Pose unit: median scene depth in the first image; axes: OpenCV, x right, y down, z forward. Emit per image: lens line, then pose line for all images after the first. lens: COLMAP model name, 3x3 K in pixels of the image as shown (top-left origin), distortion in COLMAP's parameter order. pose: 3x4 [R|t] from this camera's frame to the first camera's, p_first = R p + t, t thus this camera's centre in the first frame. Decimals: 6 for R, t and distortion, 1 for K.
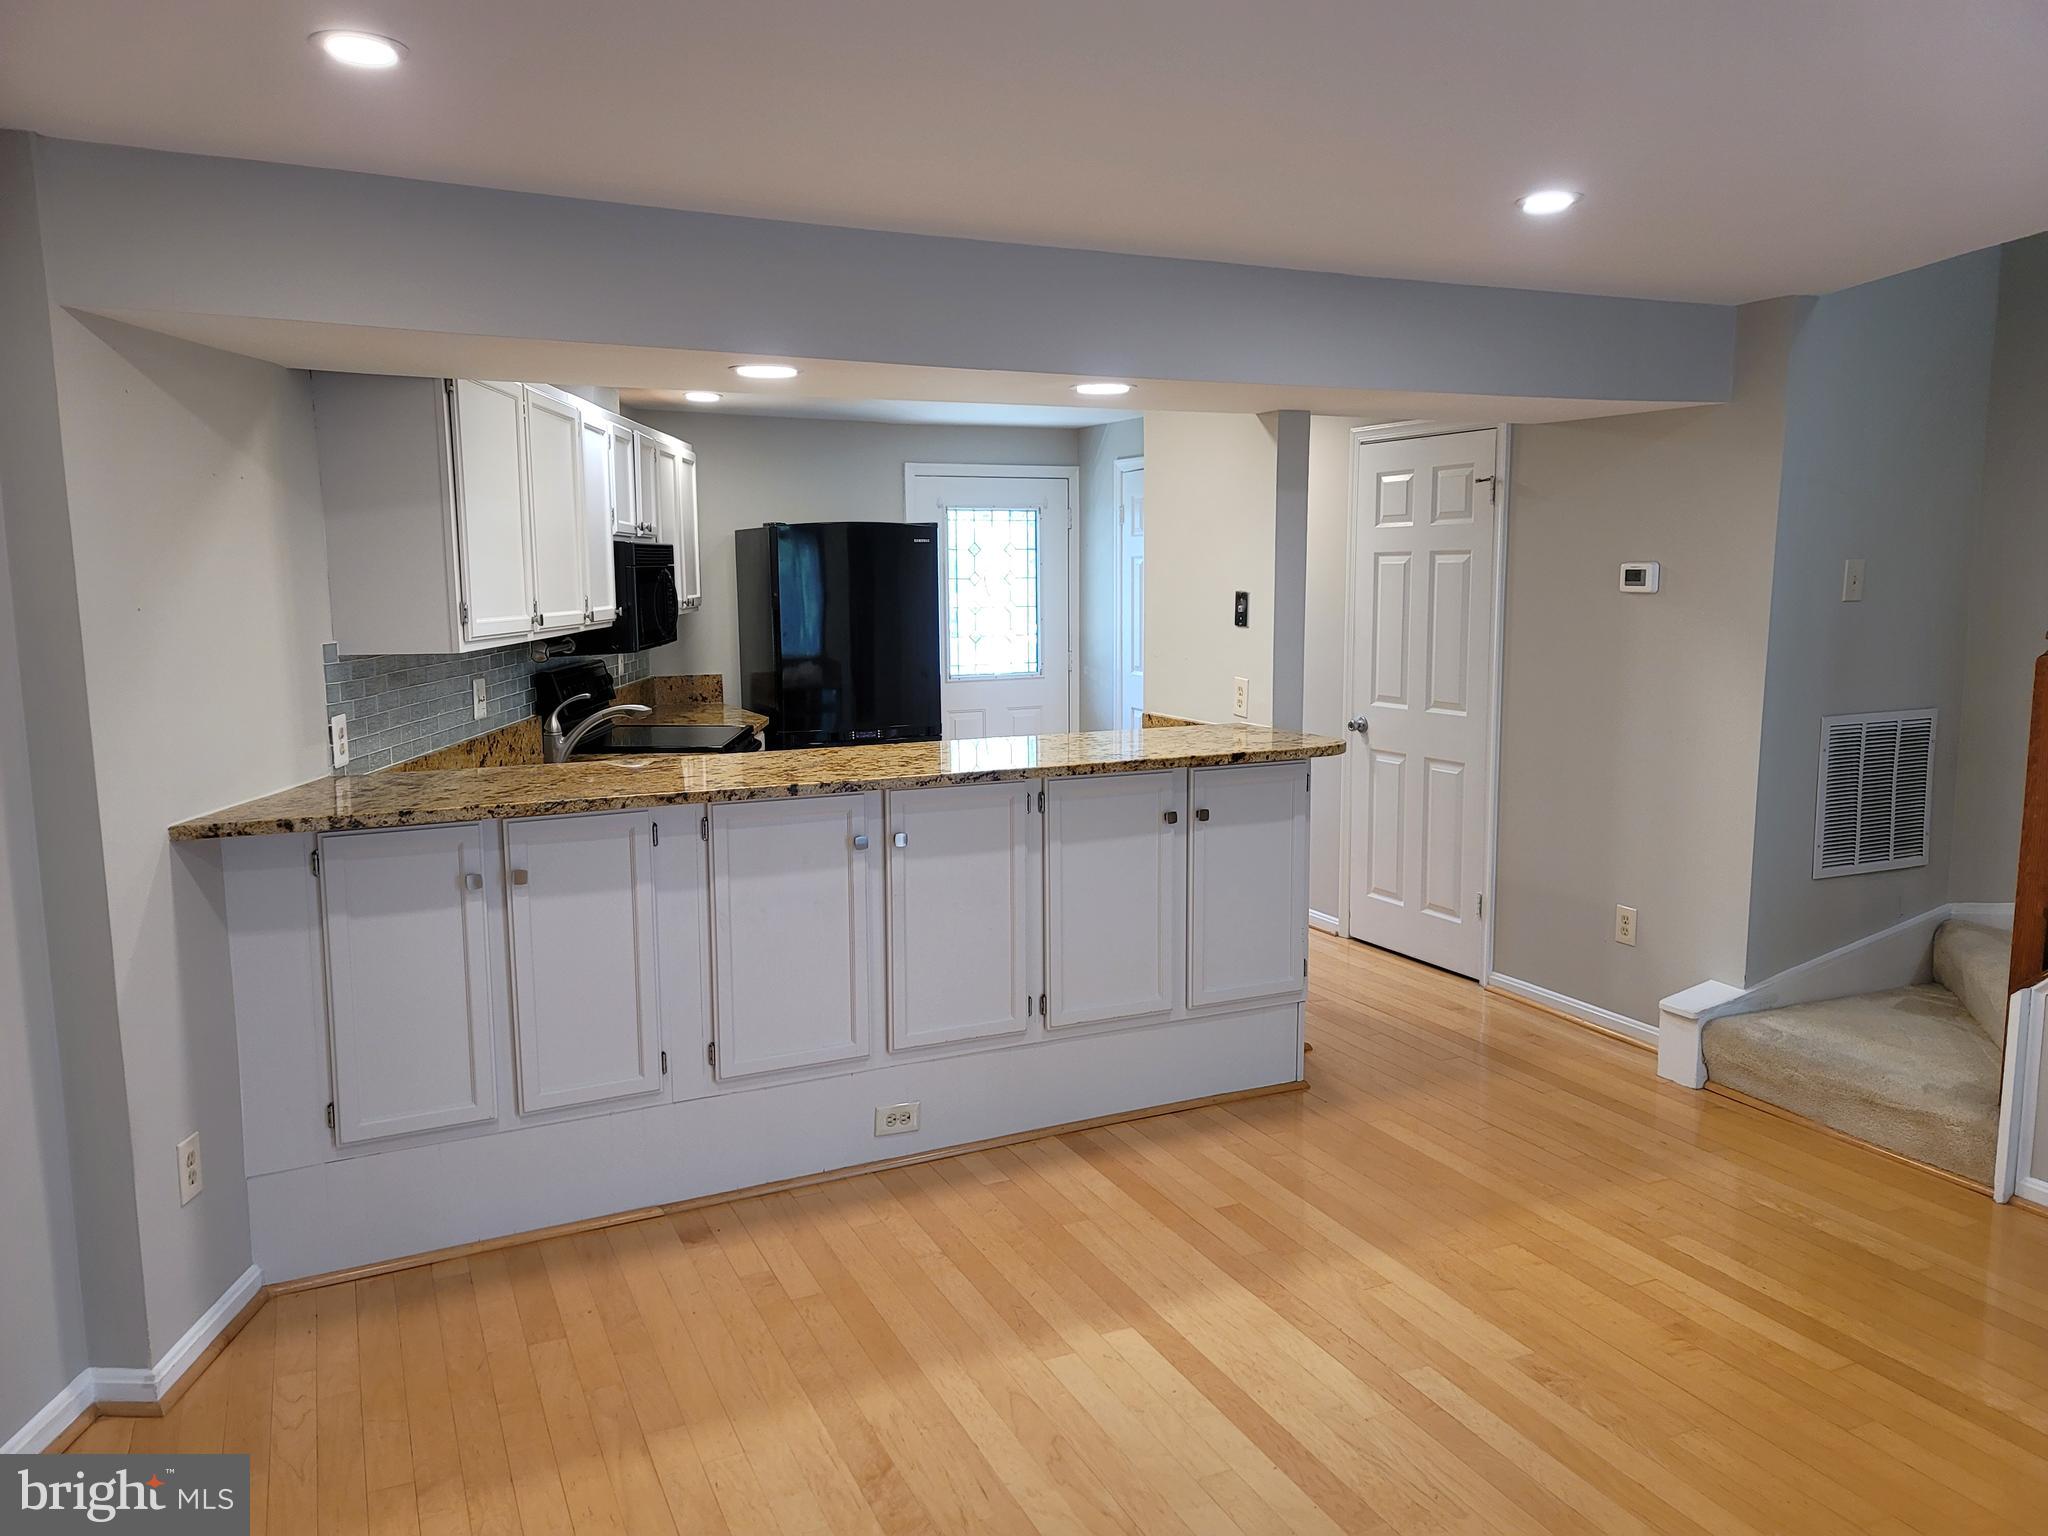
lens RADIAL K [[1488.6, 0, 1013.1], [0, 1488.6, 753.6], [0, 0, 1]] dist [0.056185, -0.002443]
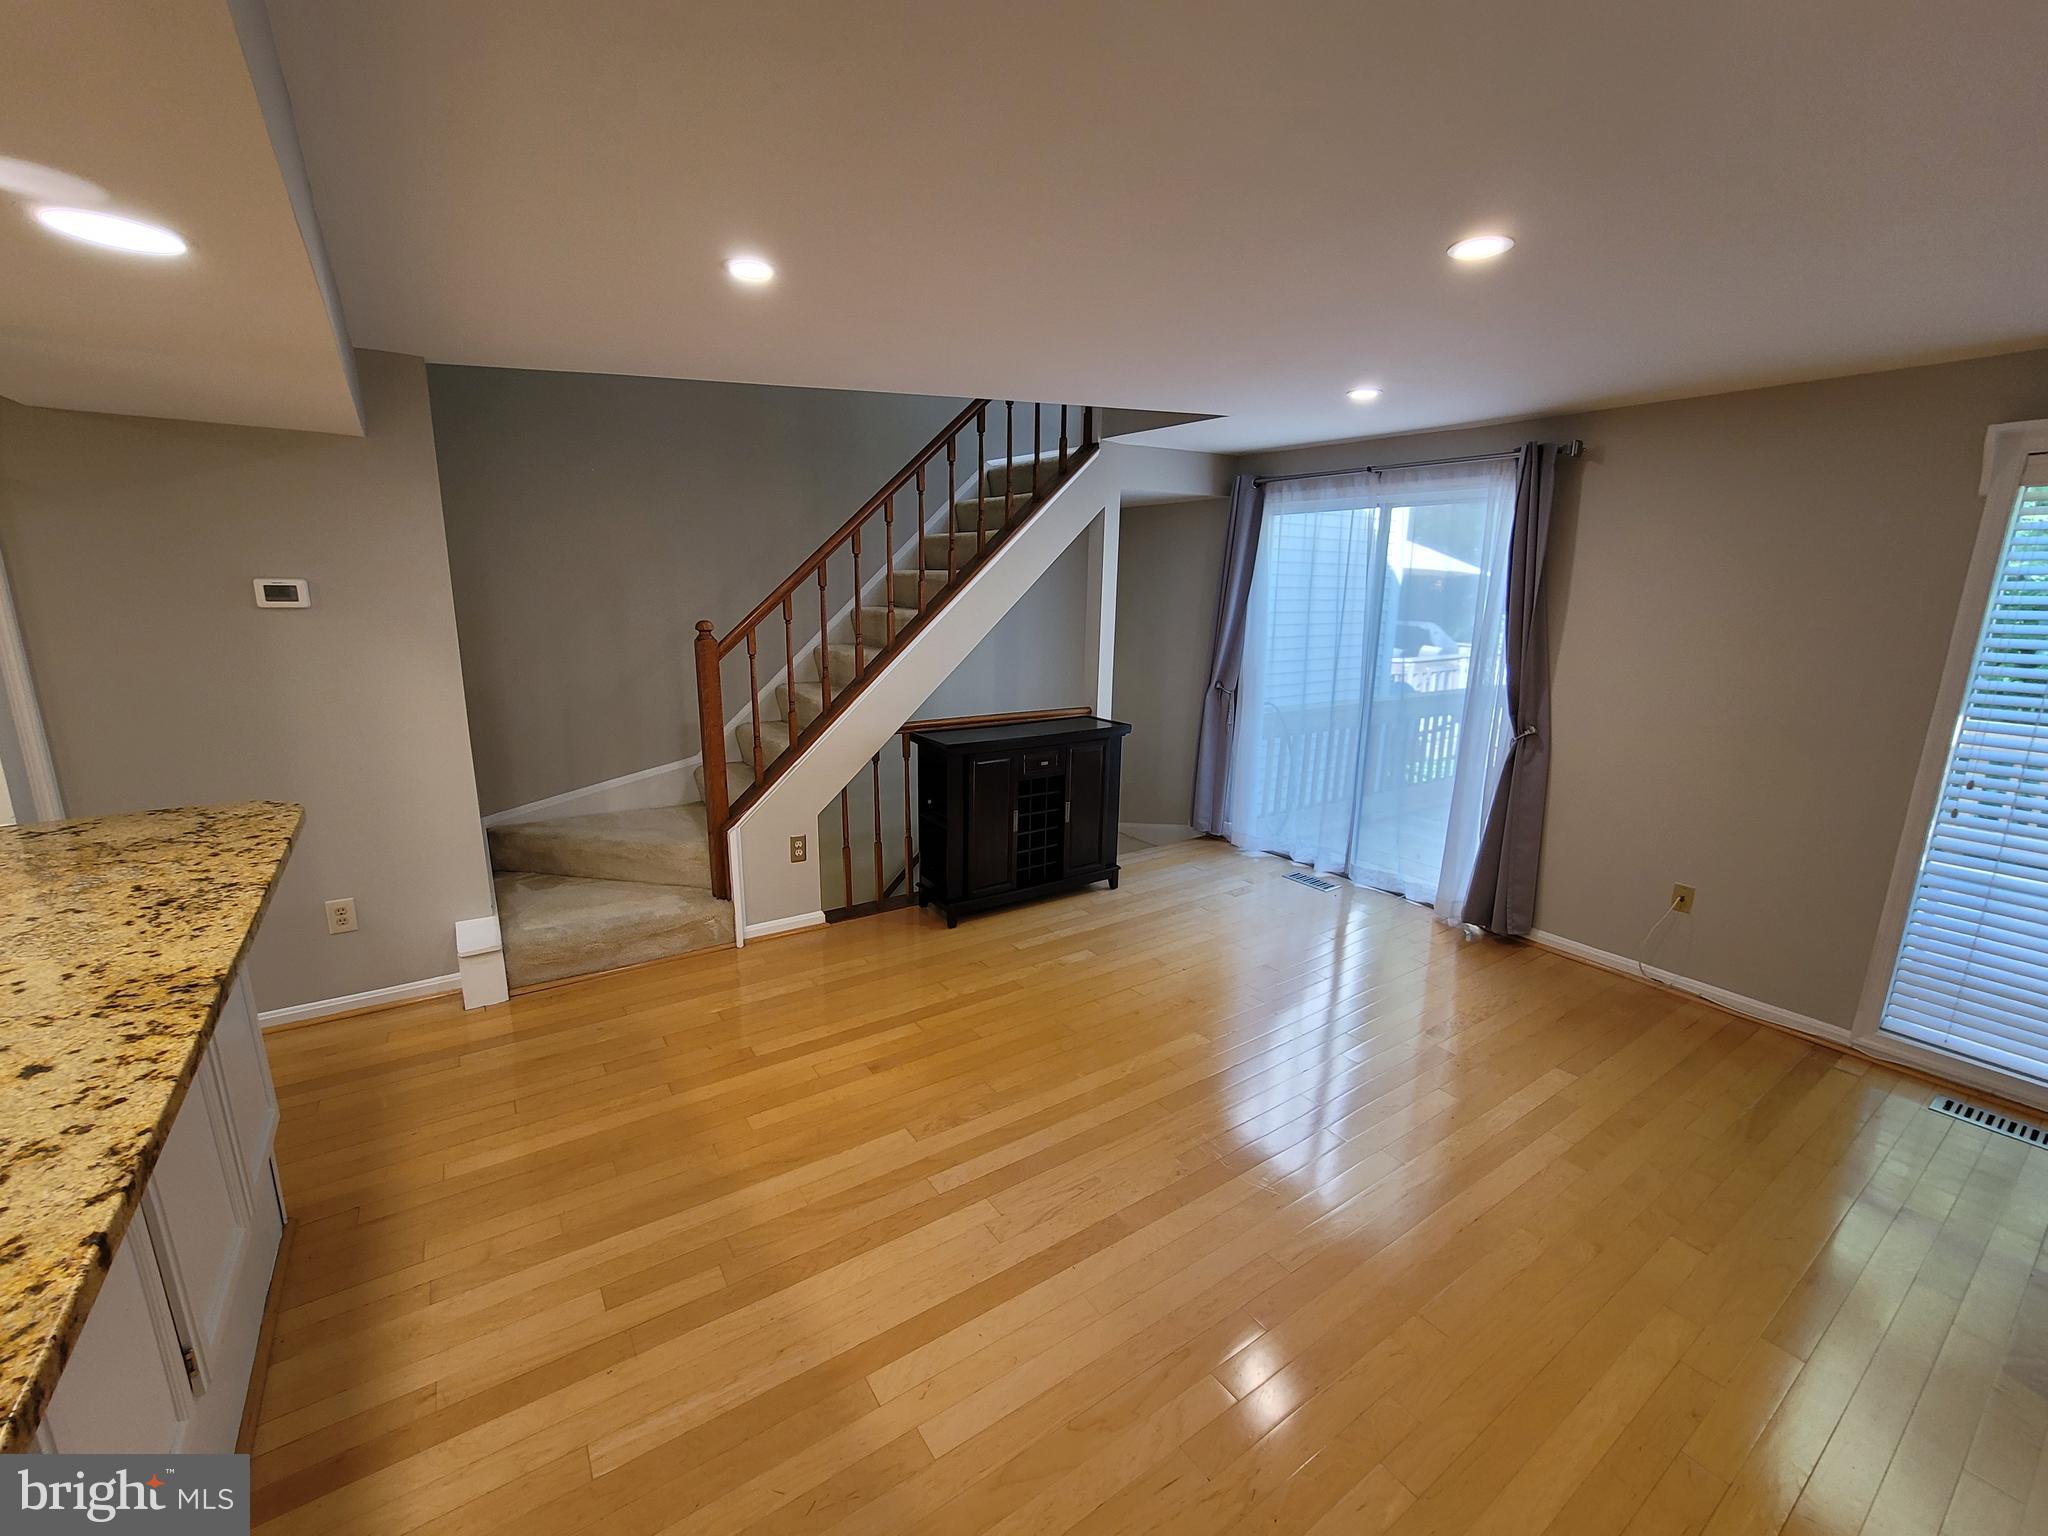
lens RADIAL K [[844.9, 0, 1026.1], [0, 844.9, 773.6], [0, 0, 1]] dist [-0.008594, 0.000196]
pose [[-0.168383, -0.210793, 0.962919, -0.310239], [0.112497, 0.966375, 0.231221, -0.090986], [-0.979281, 0.147259, -0.139008, 0.743435]]
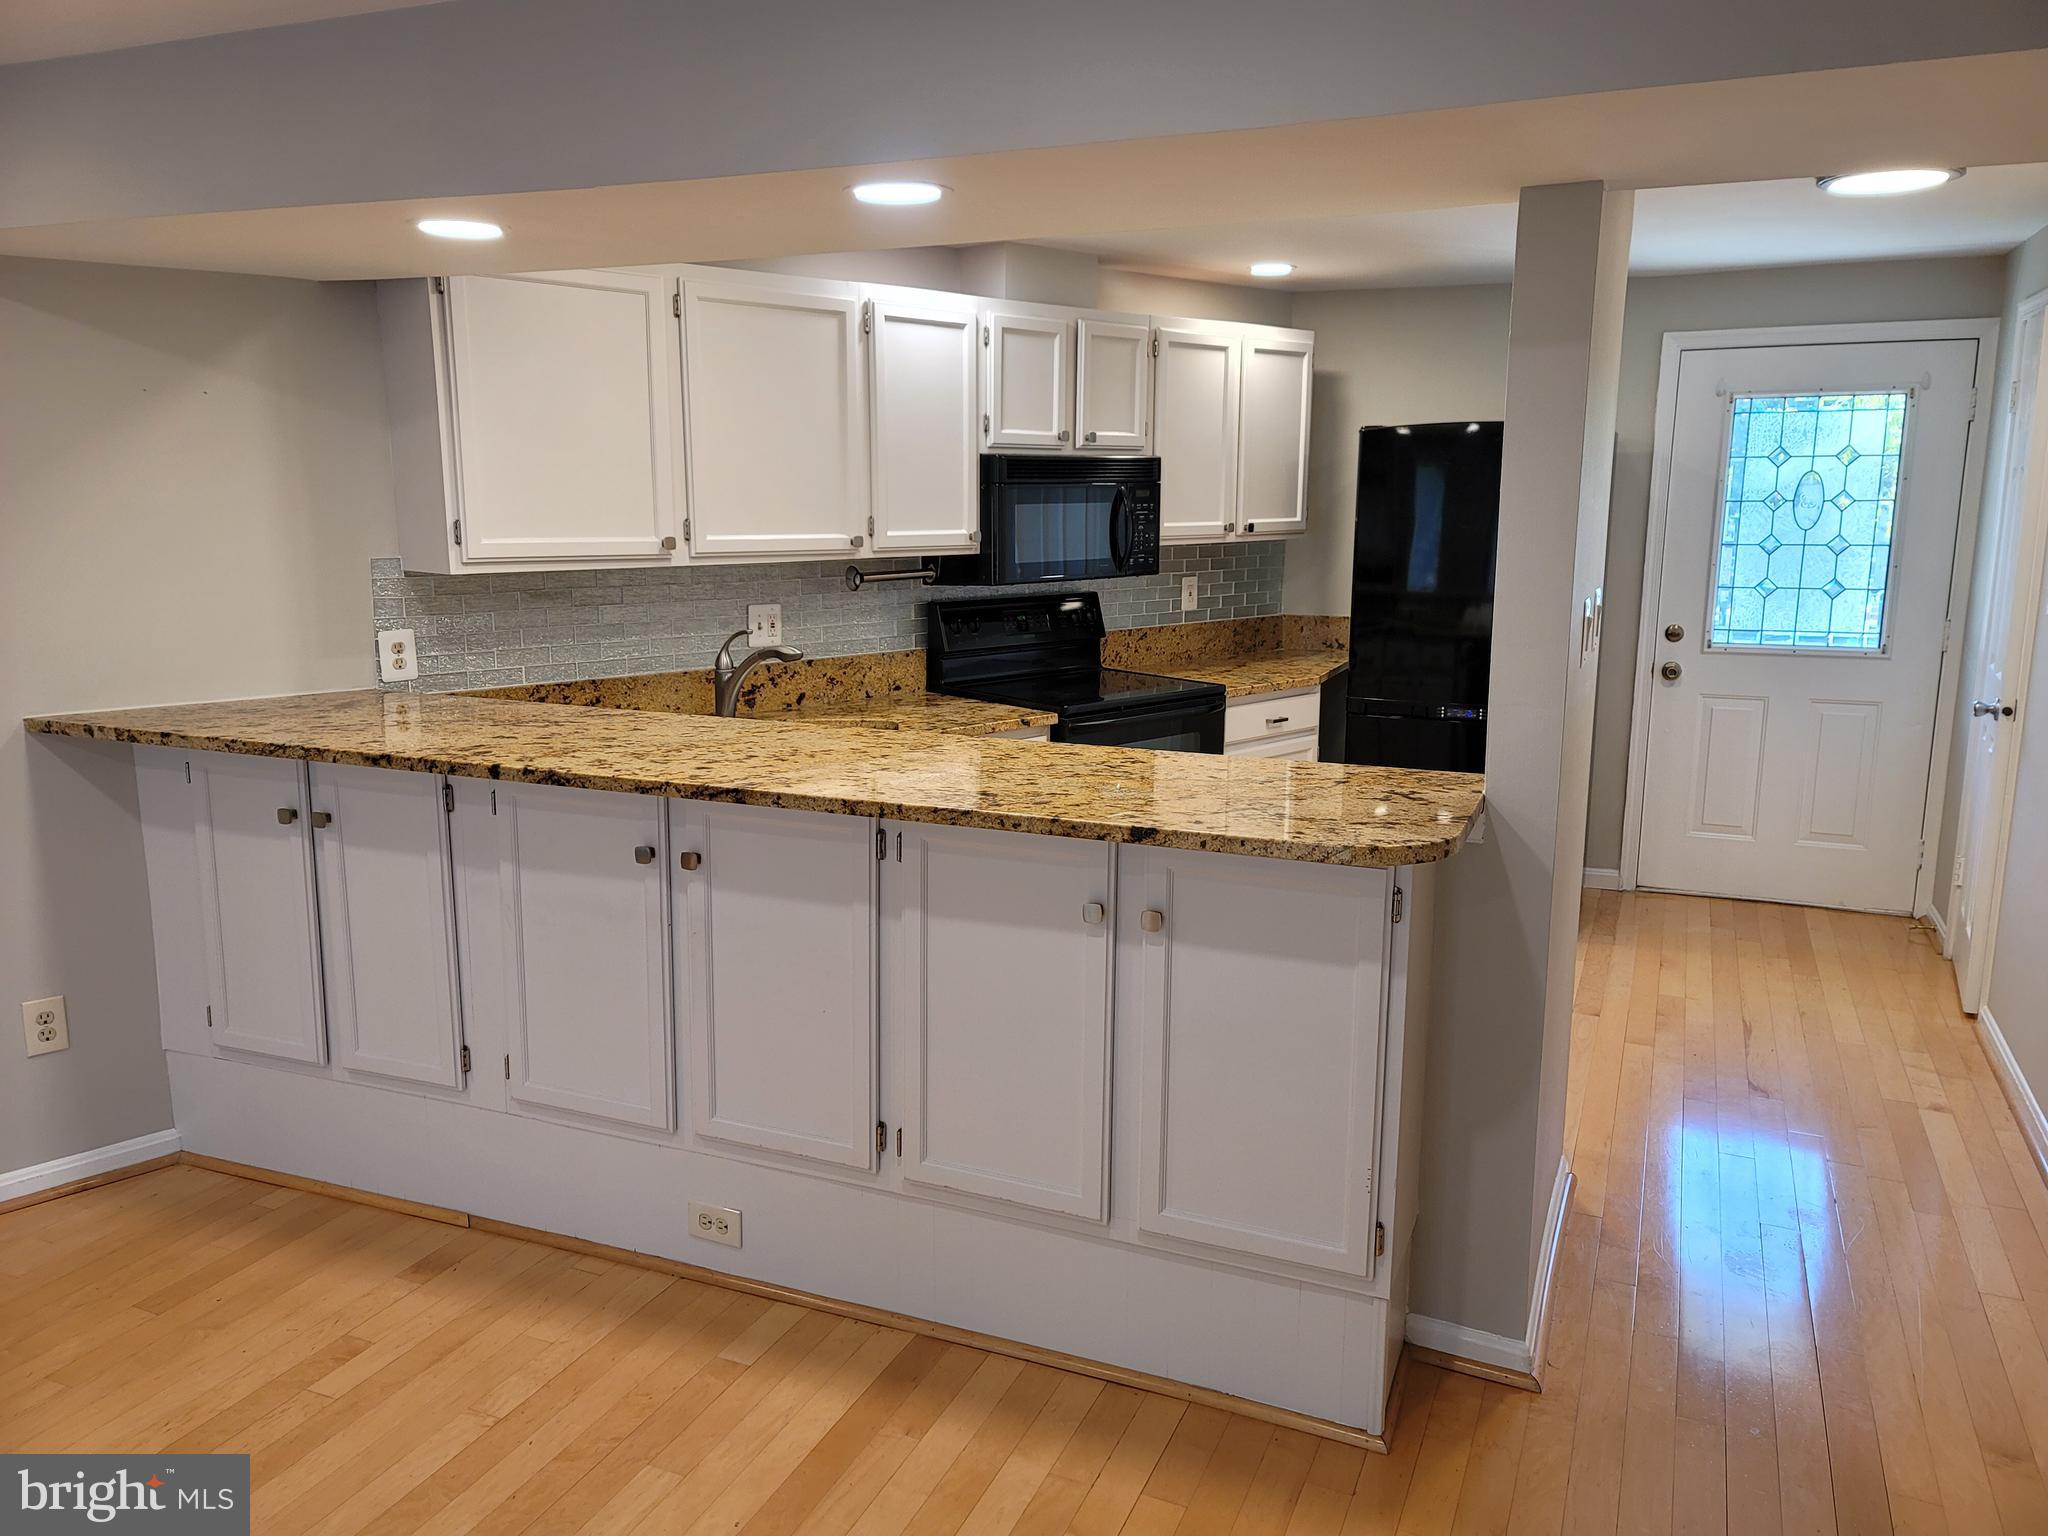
lens RADIAL K [[1488.6, 0, 1013.1], [0, 1488.6, 753.6], [0, 0, 1]] dist [0.056185, -0.002443]
pose [[0.658727, 0.142939, -0.738679, 0.560498], [-0.100091, 0.989710, 0.102258, -0.084884], [0.745694, 0.006575, 0.666256, 0.618908]]
